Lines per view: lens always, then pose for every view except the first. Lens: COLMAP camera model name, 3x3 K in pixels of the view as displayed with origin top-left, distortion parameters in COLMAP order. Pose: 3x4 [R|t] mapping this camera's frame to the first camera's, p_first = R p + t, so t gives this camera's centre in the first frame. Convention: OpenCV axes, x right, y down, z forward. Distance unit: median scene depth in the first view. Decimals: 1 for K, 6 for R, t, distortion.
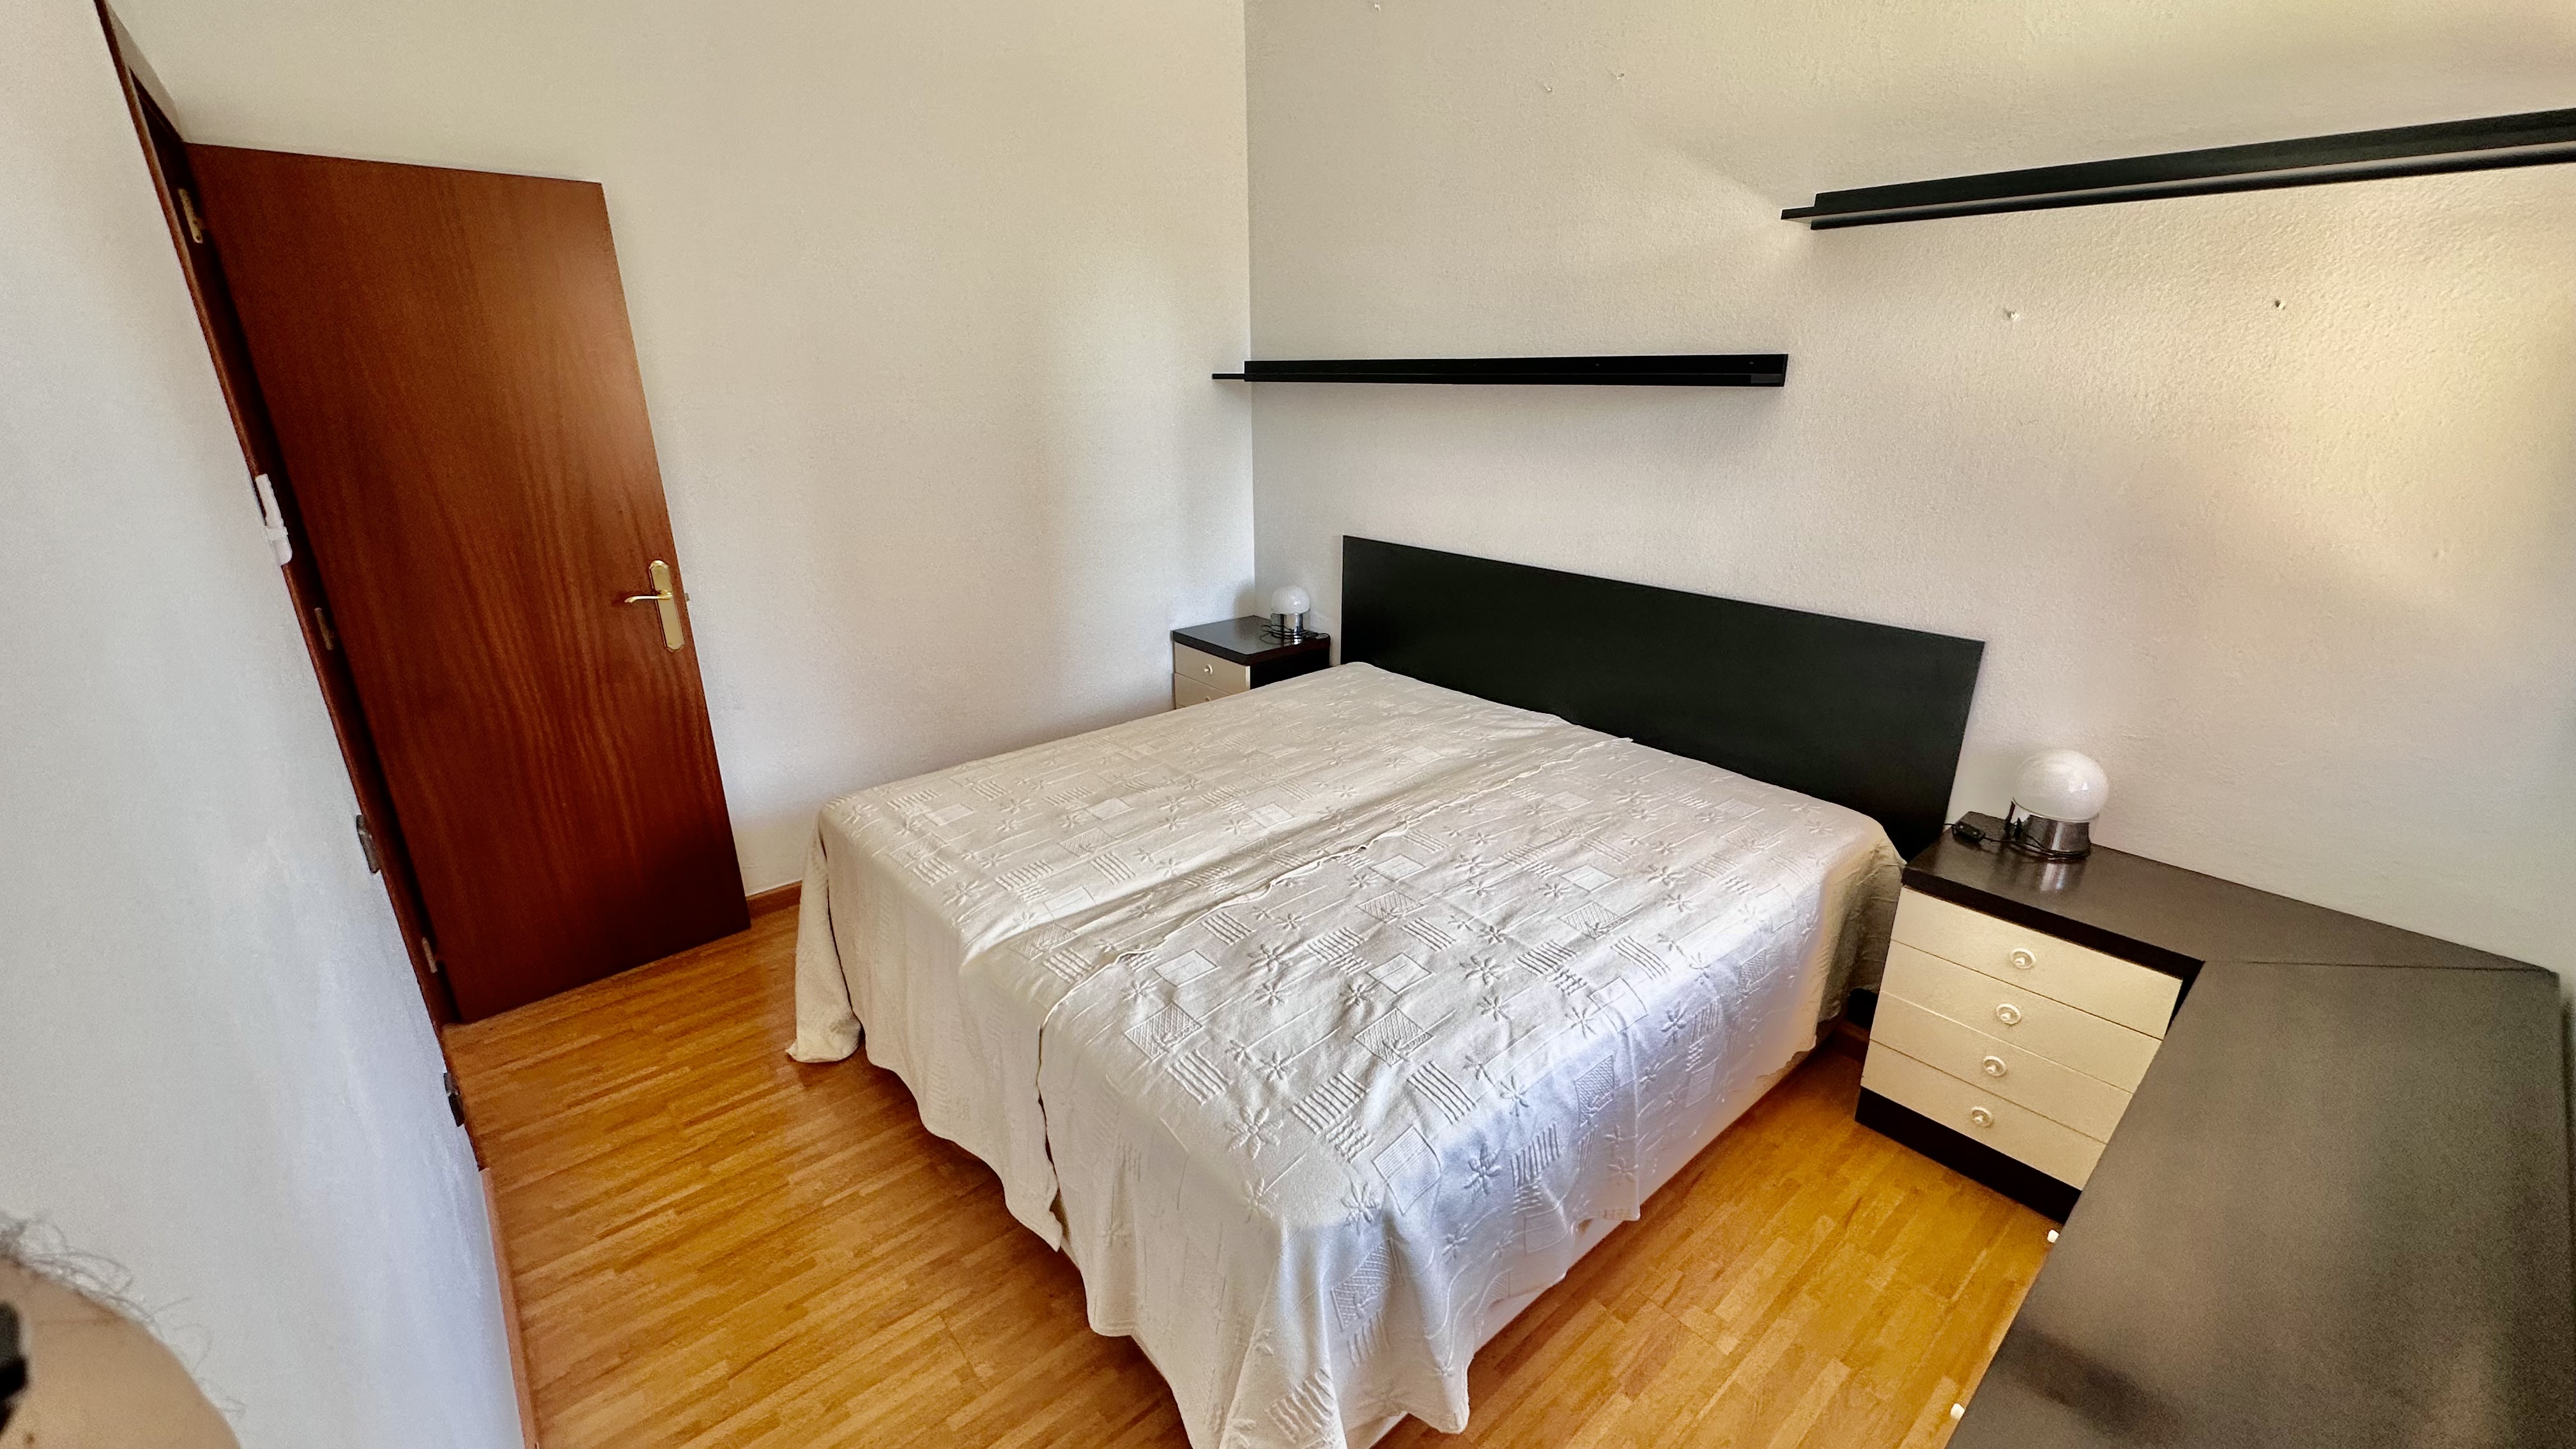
lens RADIAL K [[1027.0, 0, 1285.1], [0, 1027.0, 720.2], [0, 0, 1]] dist [-0.003570, 0.000895]
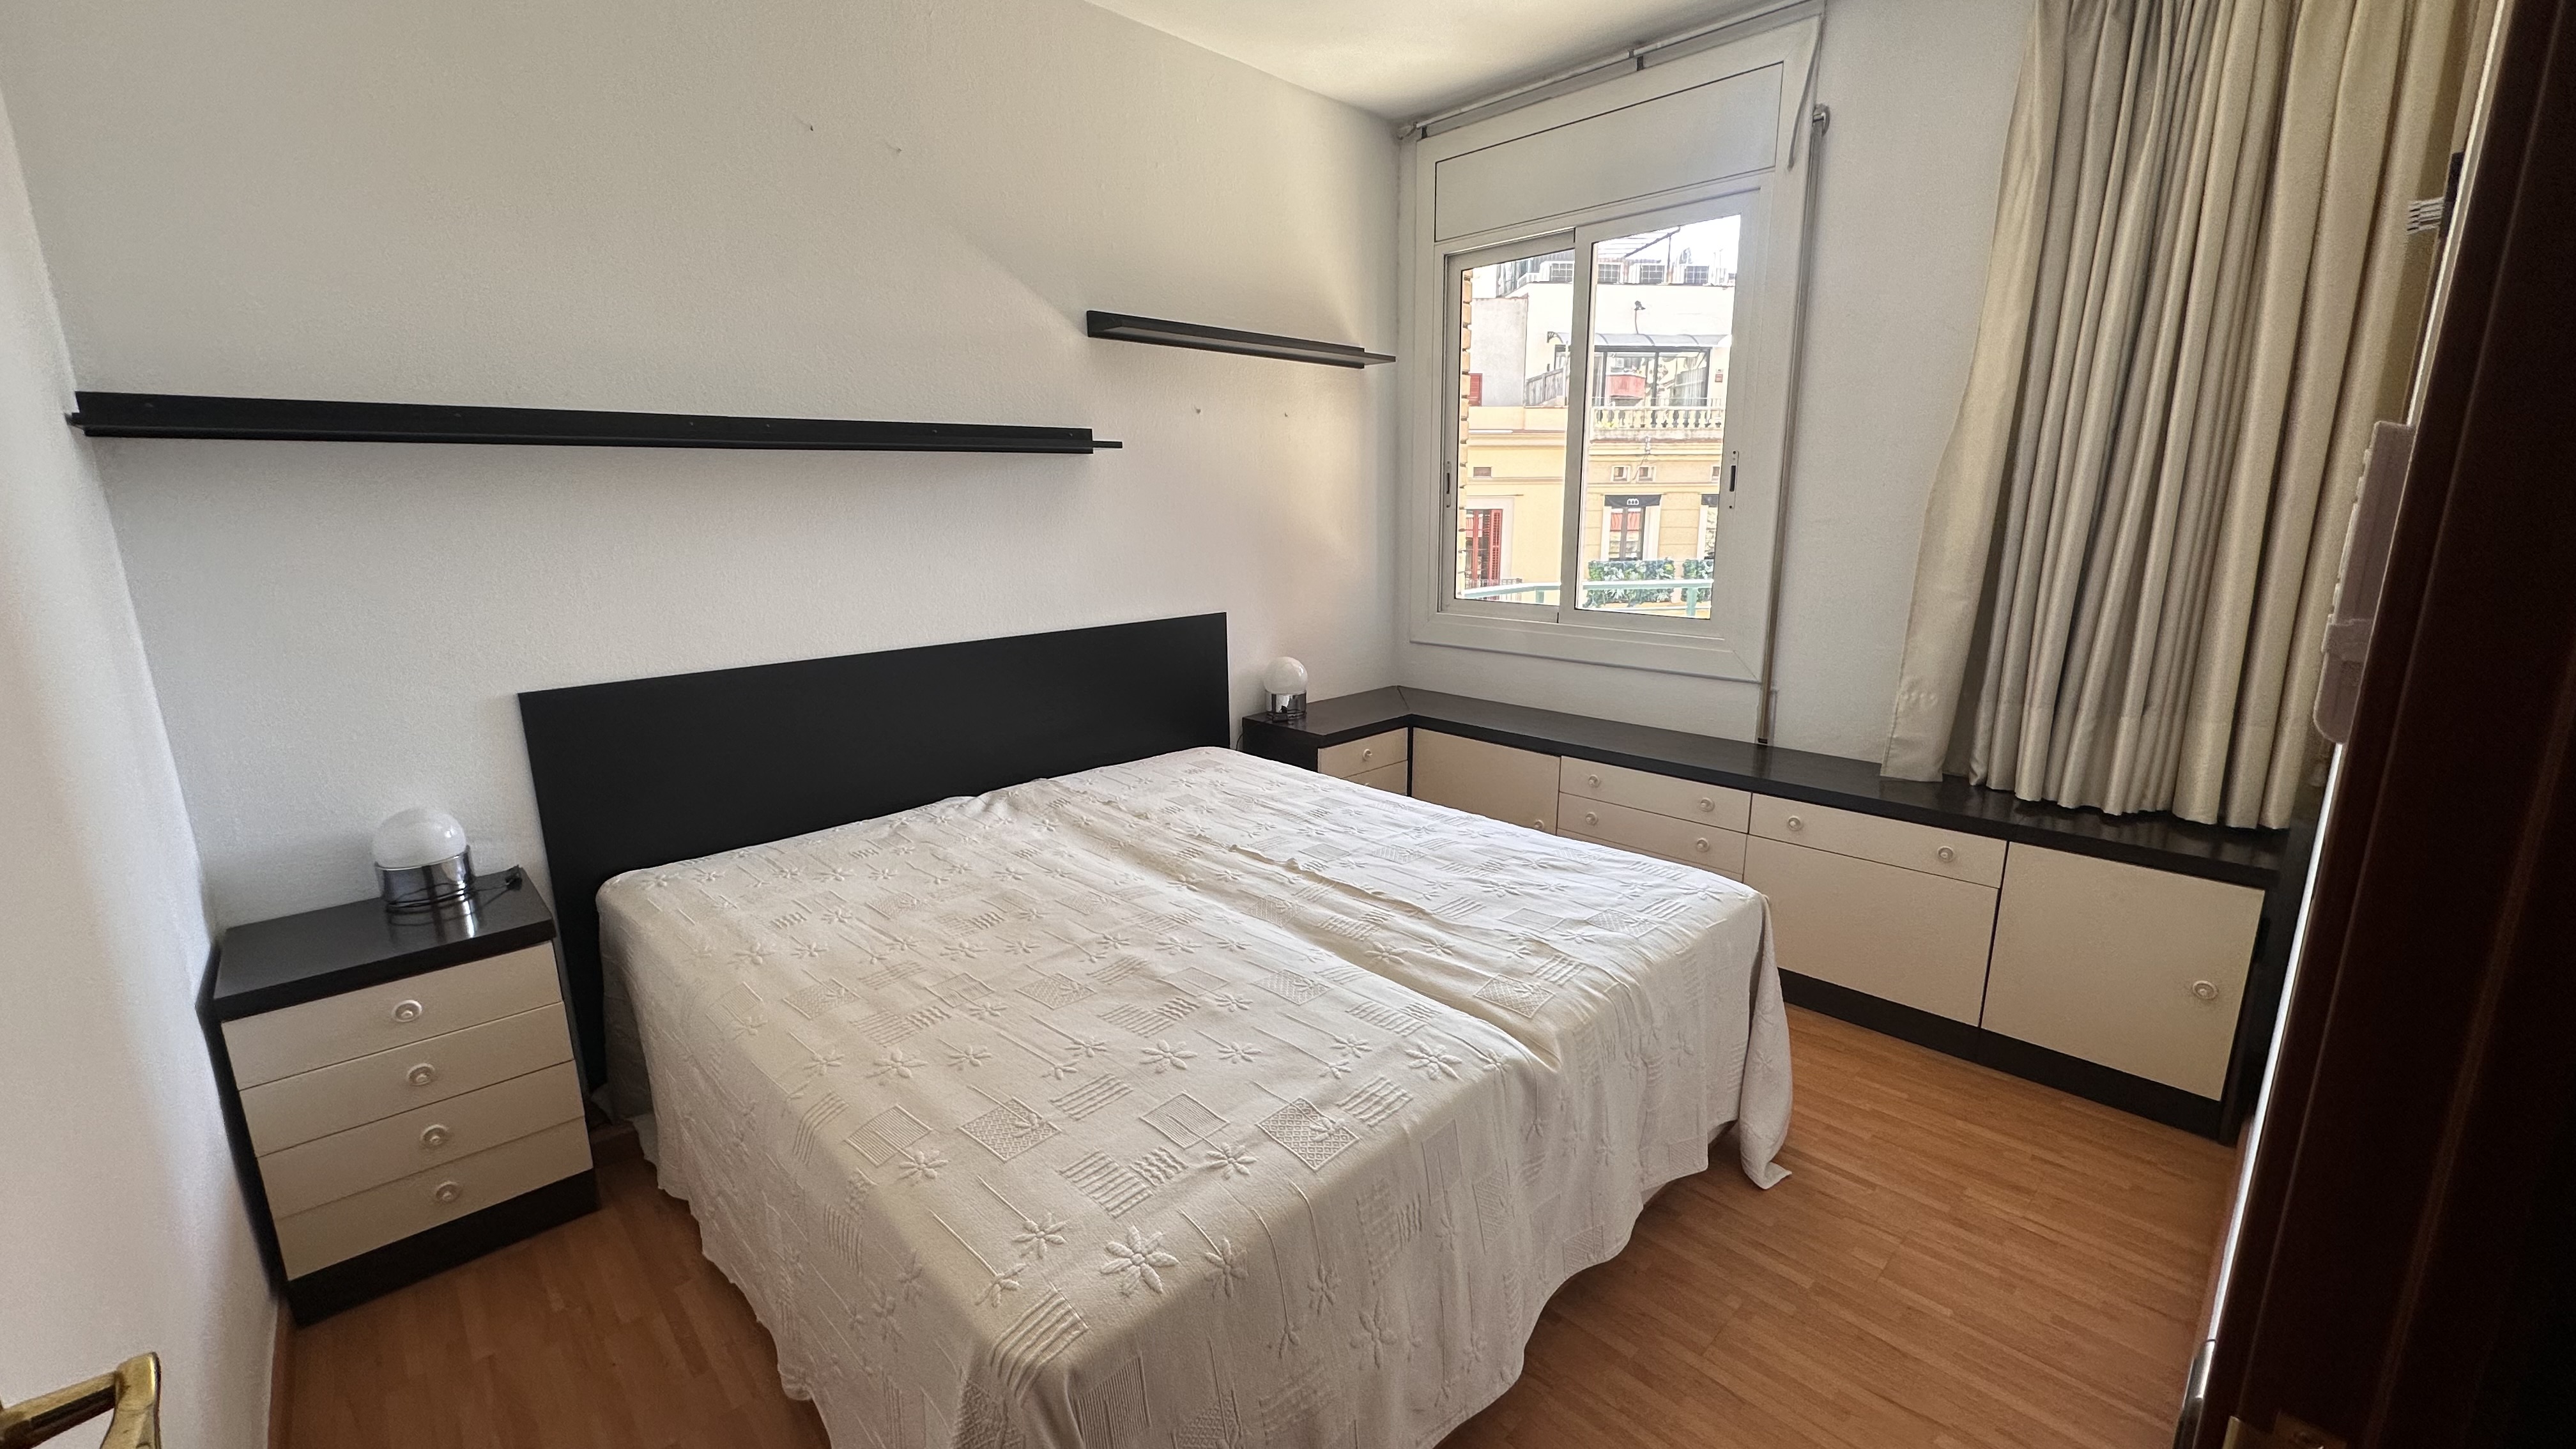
lens RADIAL K [[1027.0, 0, 1283.8], [0, 1027.0, 726.6], [0, 0, 1]] dist [-0.003570, 0.000895]
pose [[-0.055392, -0.214956, 0.975052, -1.001750], [0.339035, 0.914481, 0.220863, -0.258346], [-0.939142, 0.342811, 0.022223, 1.030631]]
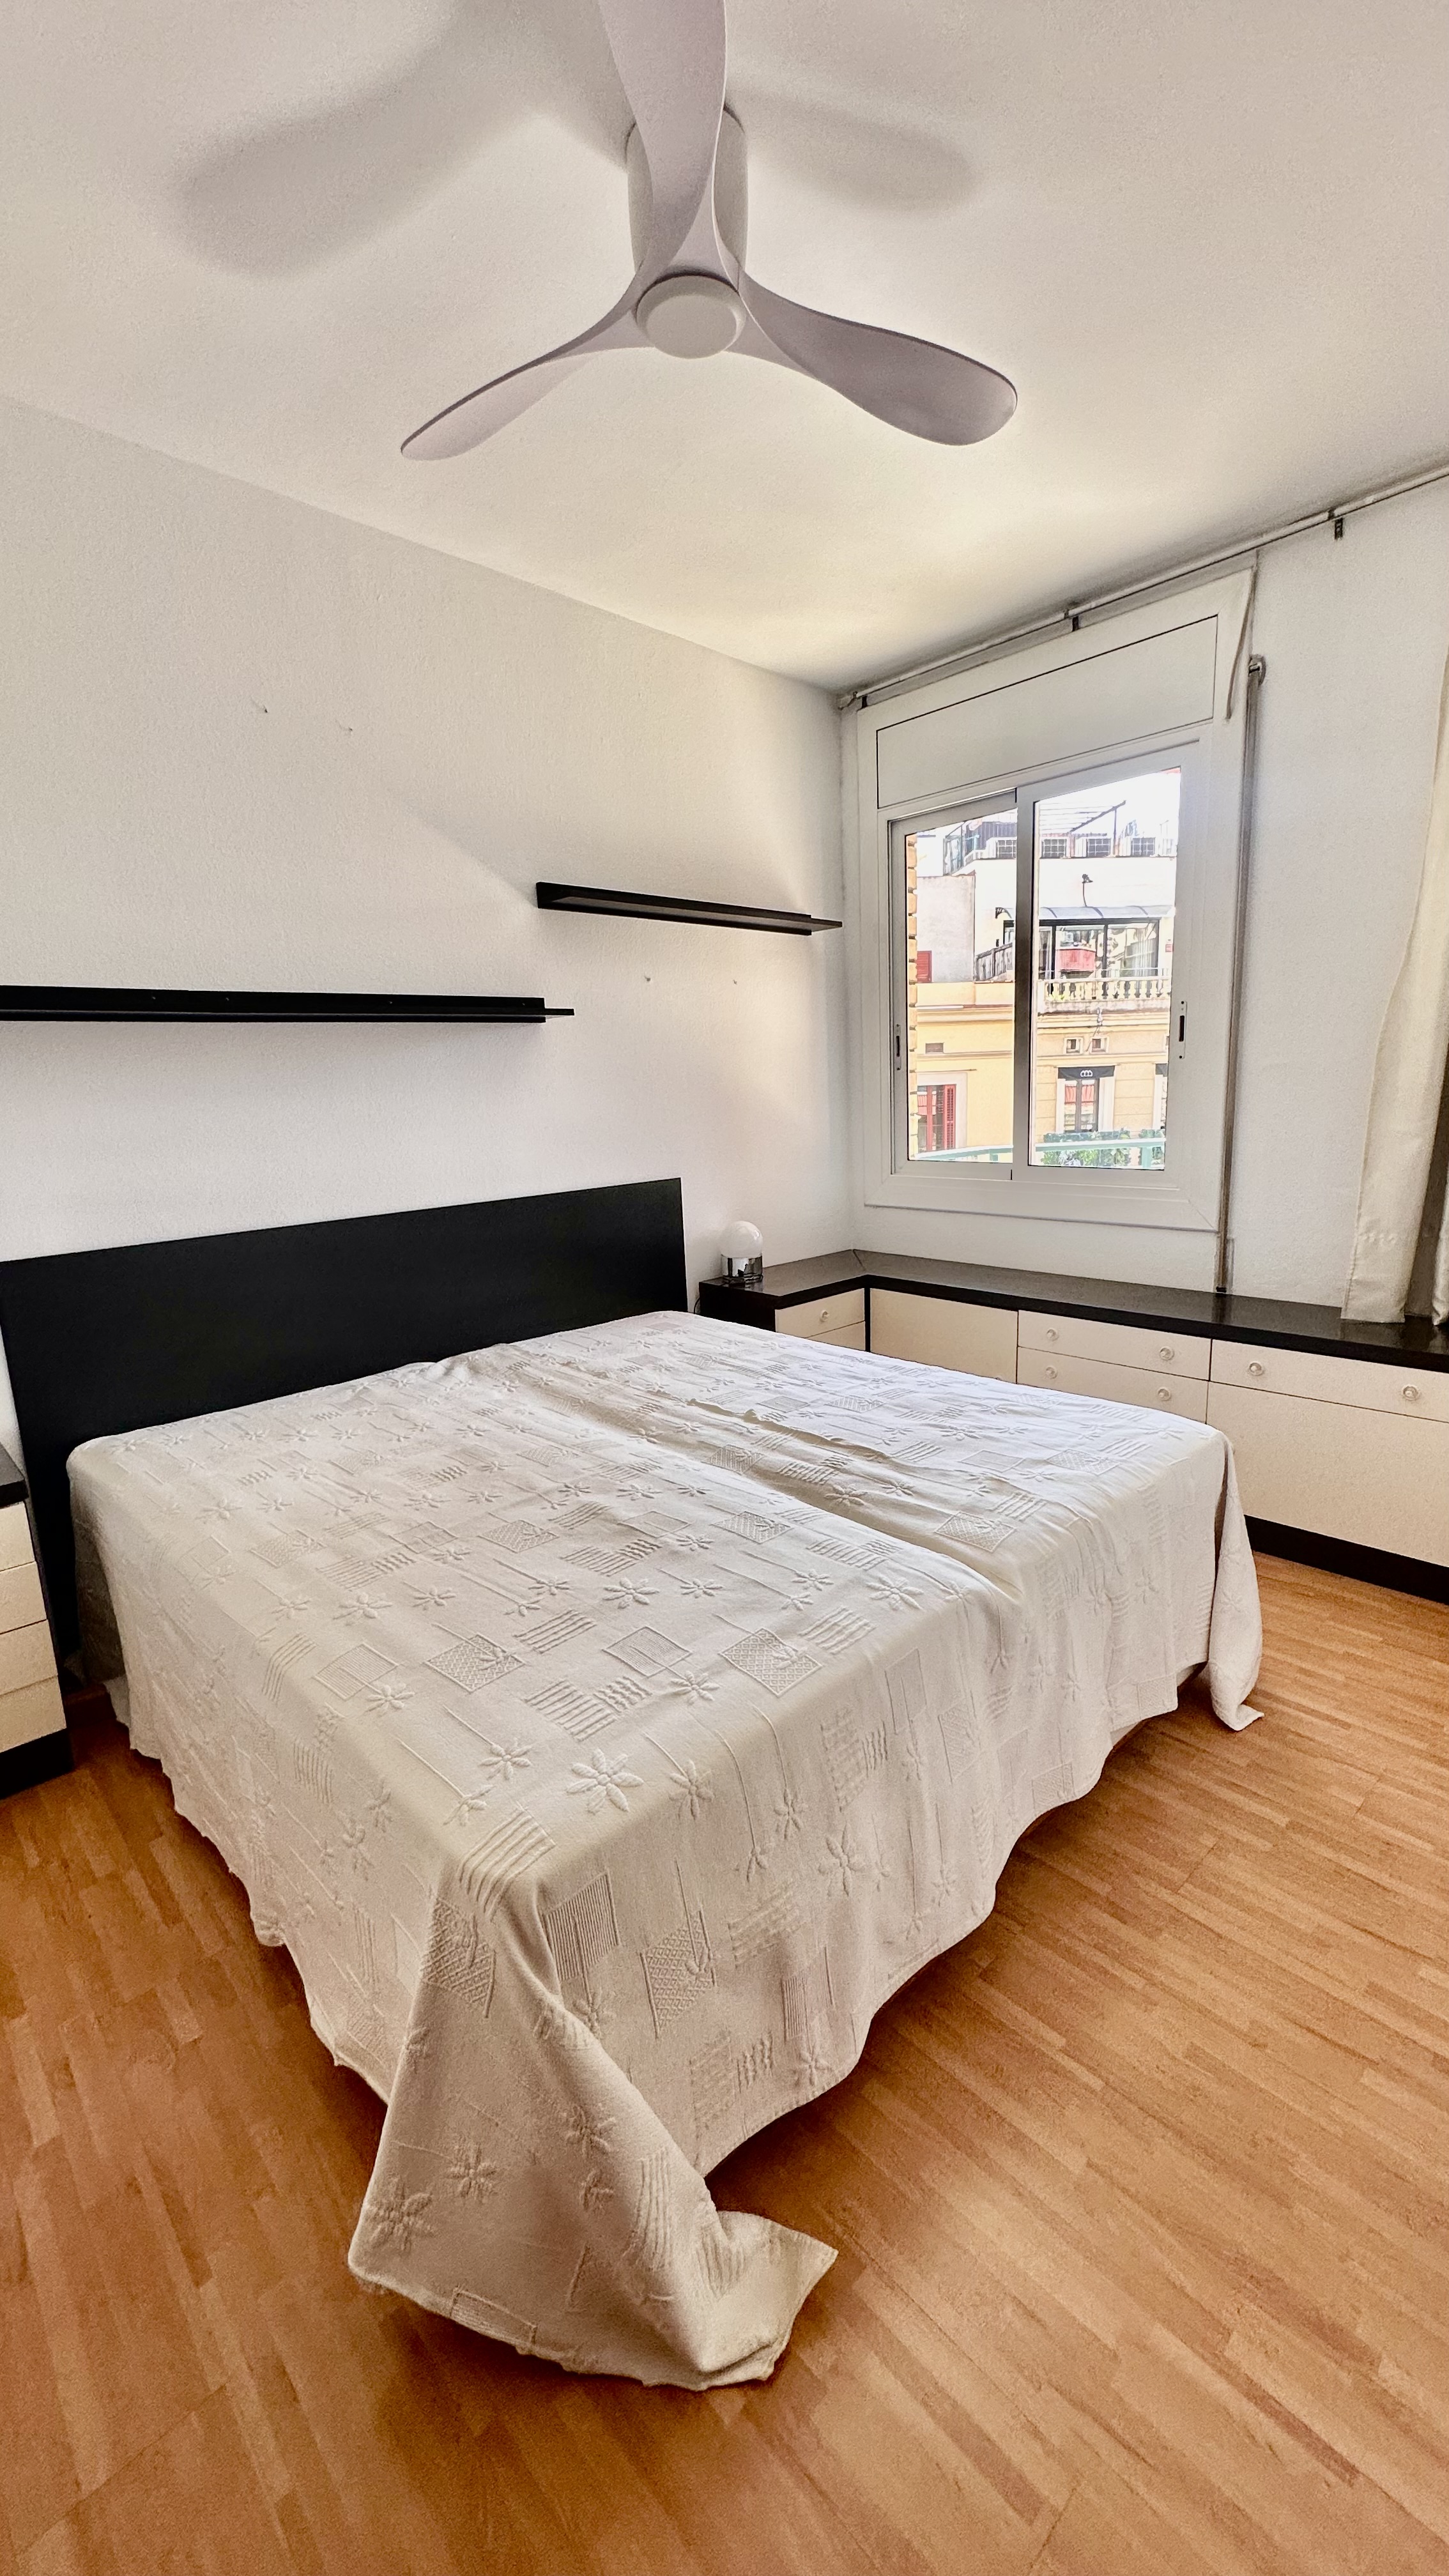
lens RADIAL K [[1027.0, 0, 722.8], [0, 1027.0, 1287.2], [0, 0, 1]] dist [-0.003570, 0.000895]
pose [[-0.041499, -0.191765, 0.980563, -1.017172], [0.365955, 0.910292, 0.193510, -0.226378], [-0.929707, 0.366872, 0.032401, 1.039335]]
